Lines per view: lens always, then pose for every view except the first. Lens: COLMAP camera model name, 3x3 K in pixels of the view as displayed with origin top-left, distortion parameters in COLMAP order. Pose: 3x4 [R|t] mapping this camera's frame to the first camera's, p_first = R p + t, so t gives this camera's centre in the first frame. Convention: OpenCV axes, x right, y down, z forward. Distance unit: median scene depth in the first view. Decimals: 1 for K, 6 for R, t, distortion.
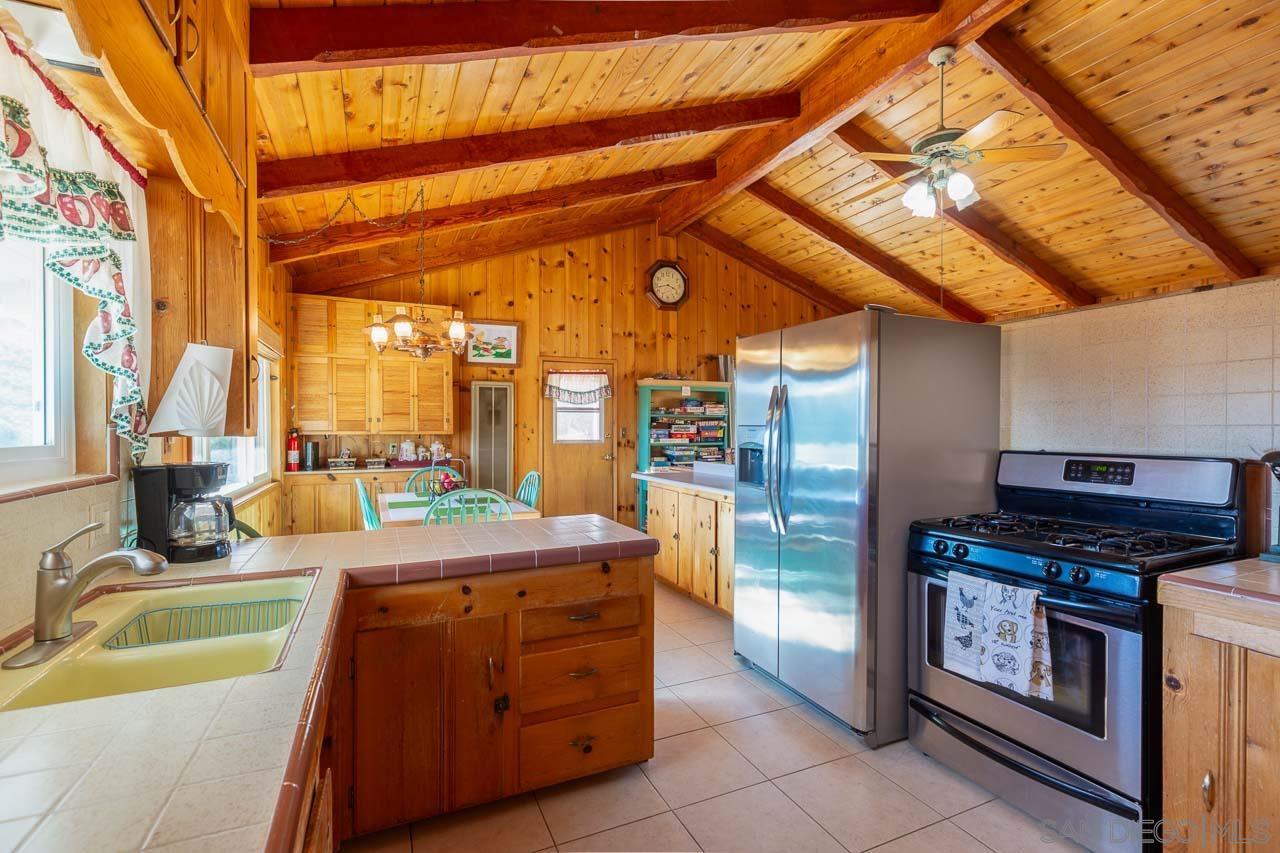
lens RADIAL K [[578.7, 0, 639.1], [0, 578.7, 431.8], [0, 0, 1]] dist [0.000756, -0.000105]
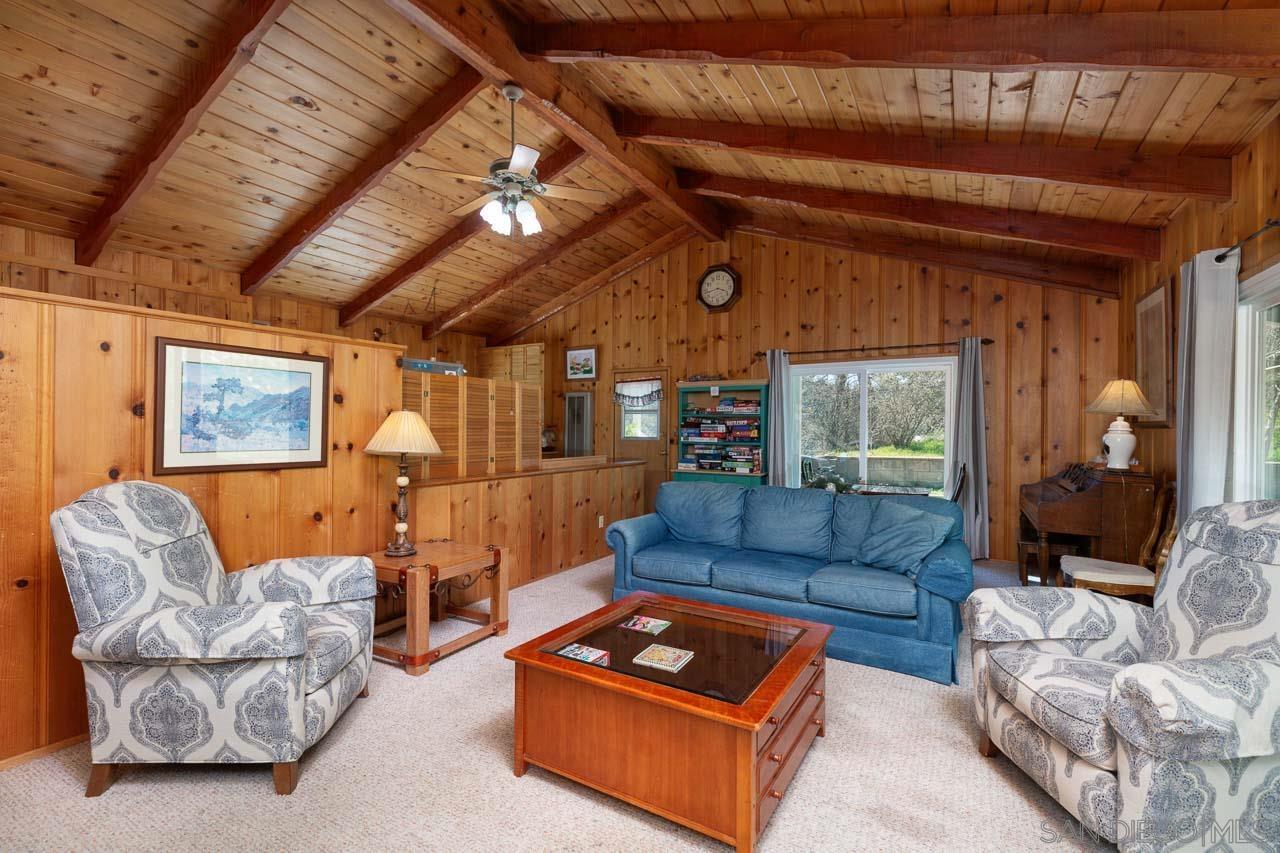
lens RADIAL K [[578.7, 0, 637.6], [0, 578.7, 426.3], [0, 0, 1]] dist [0.000756, -0.000105]
pose [[0.583147, 0.001614, -0.812365, 0.825152], [-0.008052, 0.999960, -0.003793, -0.003183], [0.812327, 0.008753, 0.583136, 0.293775]]
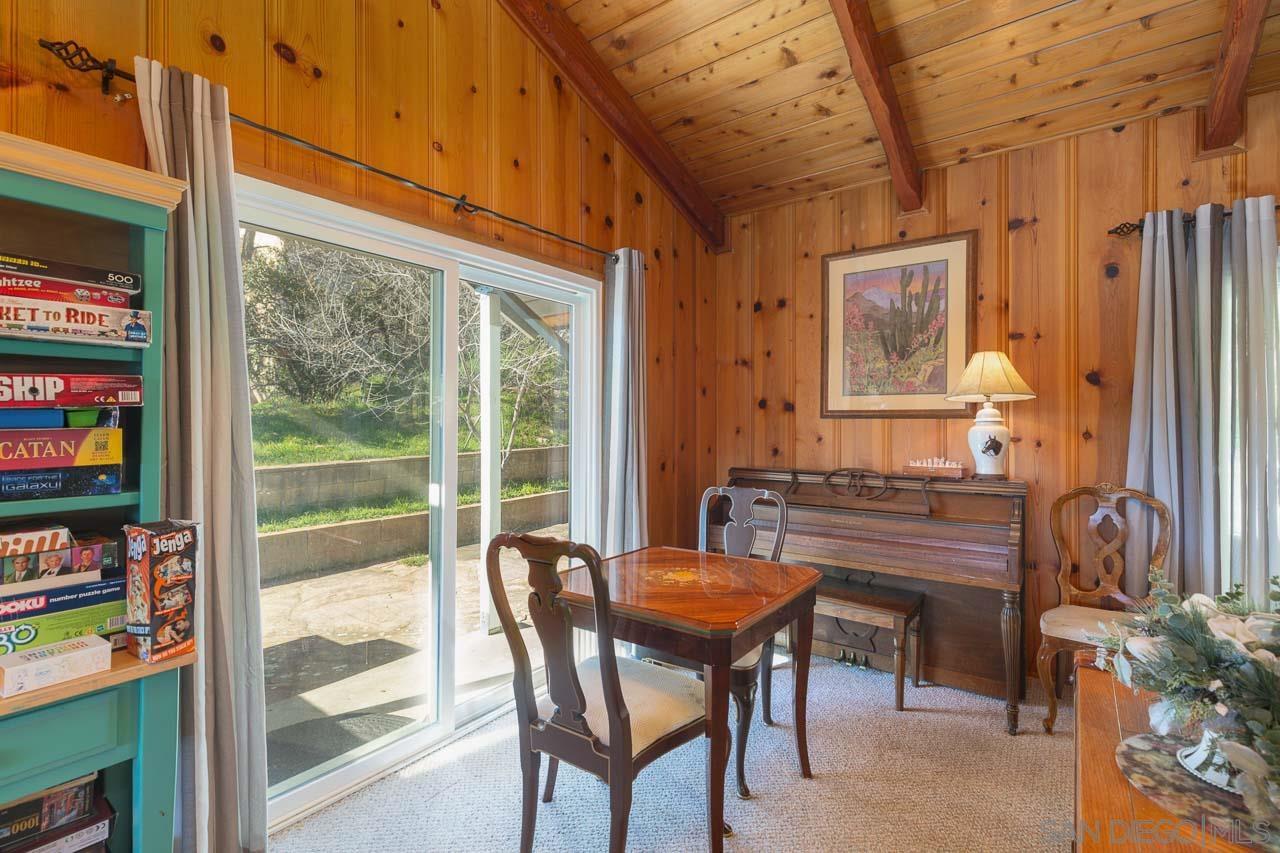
lens RADIAL K [[578.7, 0, 639.0], [0, 578.7, 422.6], [0, 0, 1]] dist [0.000756, -0.000105]
pose [[0.880423, 0.000487, 0.474189, 0.208279], [0.000360, 0.999998, -0.001697, -0.004247], [-0.474189, 0.001665, 0.880421, 0.776825]]
